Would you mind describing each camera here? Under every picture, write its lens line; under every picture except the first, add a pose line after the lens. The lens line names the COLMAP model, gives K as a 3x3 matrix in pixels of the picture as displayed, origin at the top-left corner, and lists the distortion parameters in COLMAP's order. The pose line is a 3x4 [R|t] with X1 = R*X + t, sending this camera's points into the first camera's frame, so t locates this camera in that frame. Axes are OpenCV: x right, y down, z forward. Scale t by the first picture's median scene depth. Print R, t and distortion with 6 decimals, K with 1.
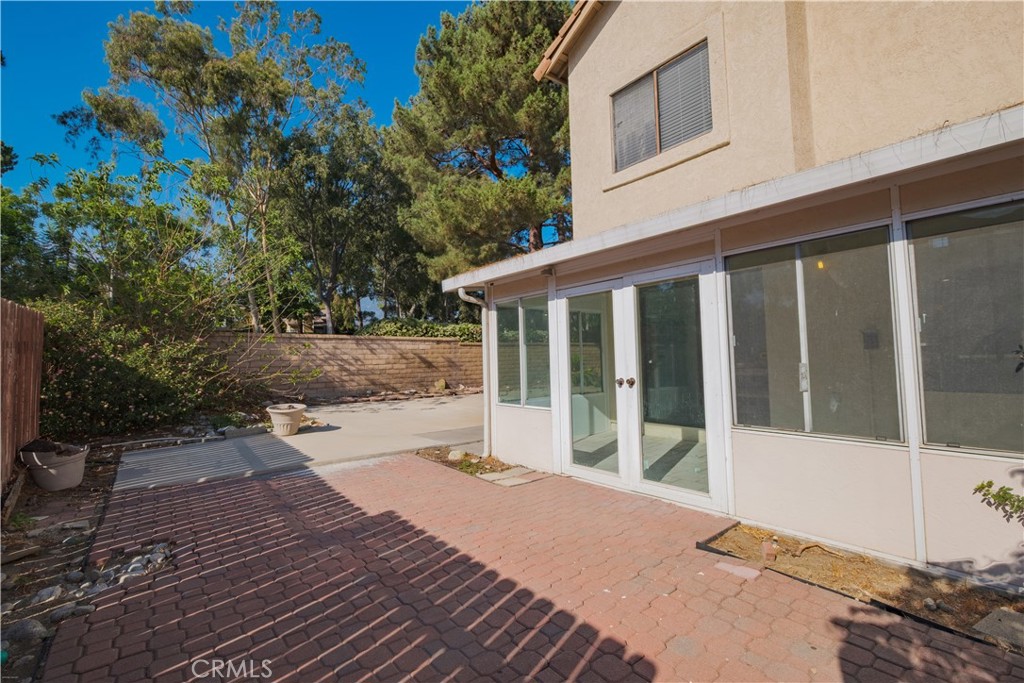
lens RADIAL K [[452.8, 0, 505.0], [0, 452.8, 335.2], [0, 0, 1]] dist [0.000144, 0.000195]
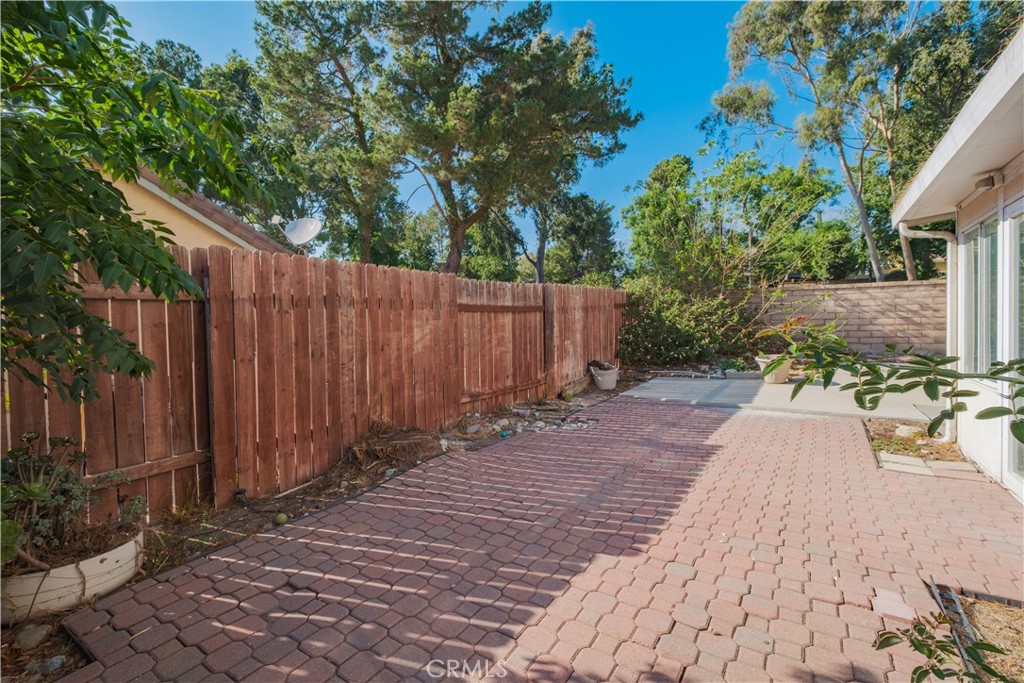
lens RADIAL K [[452.8, 0, 505.0], [0, 452.8, 335.2], [0, 0, 1]] dist [0.000144, 0.000195]
pose [[0.310227, 0.040530, -0.949798, 0.357656], [0.064077, 0.995927, 0.063428, -0.002952], [0.948501, -0.080538, 0.306366, 0.072022]]
